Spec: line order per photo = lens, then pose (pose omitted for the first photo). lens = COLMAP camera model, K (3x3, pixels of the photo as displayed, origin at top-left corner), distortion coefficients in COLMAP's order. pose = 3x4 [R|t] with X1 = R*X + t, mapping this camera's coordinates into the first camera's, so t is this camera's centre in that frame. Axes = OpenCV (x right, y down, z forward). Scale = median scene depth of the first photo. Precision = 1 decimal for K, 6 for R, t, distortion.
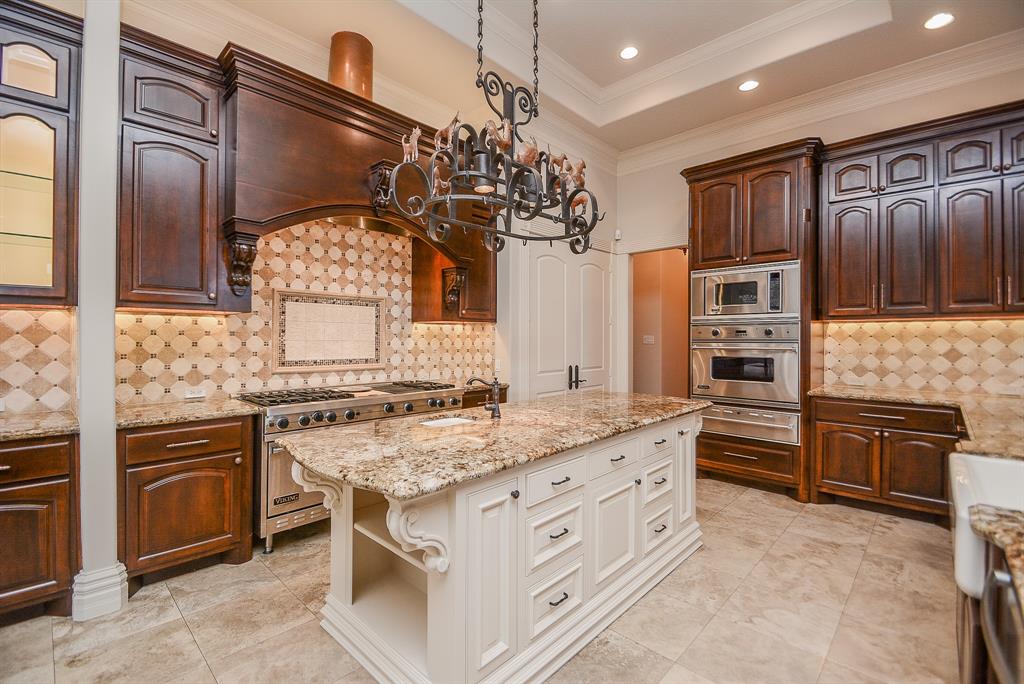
lens RADIAL K [[447.1, 0, 506.9], [0, 447.1, 336.6], [0, 0, 1]] dist [0.022136, -0.022088]
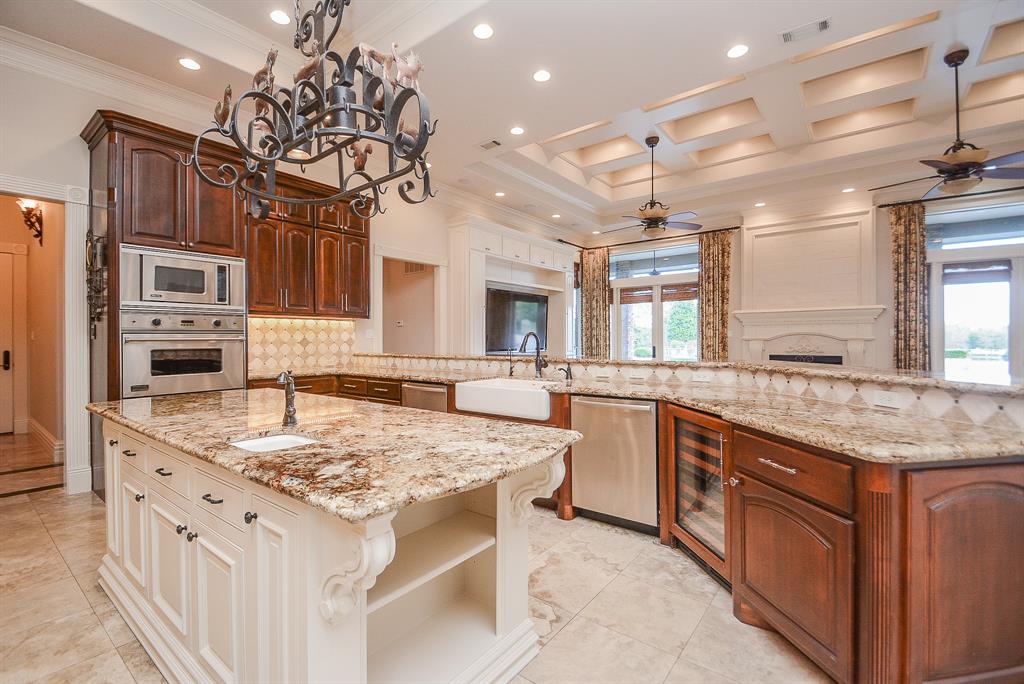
lens RADIAL K [[452.4, 0, 505.8], [0, 452.4, 337.9], [0, 0, 1]] dist [0.013337, -0.015850]
pose [[-0.094035, -0.000956, 0.995568, -0.543469], [0.000463, 0.999999, 0.001004, 0.024886], [-0.995569, 0.000555, -0.094035, 0.477827]]
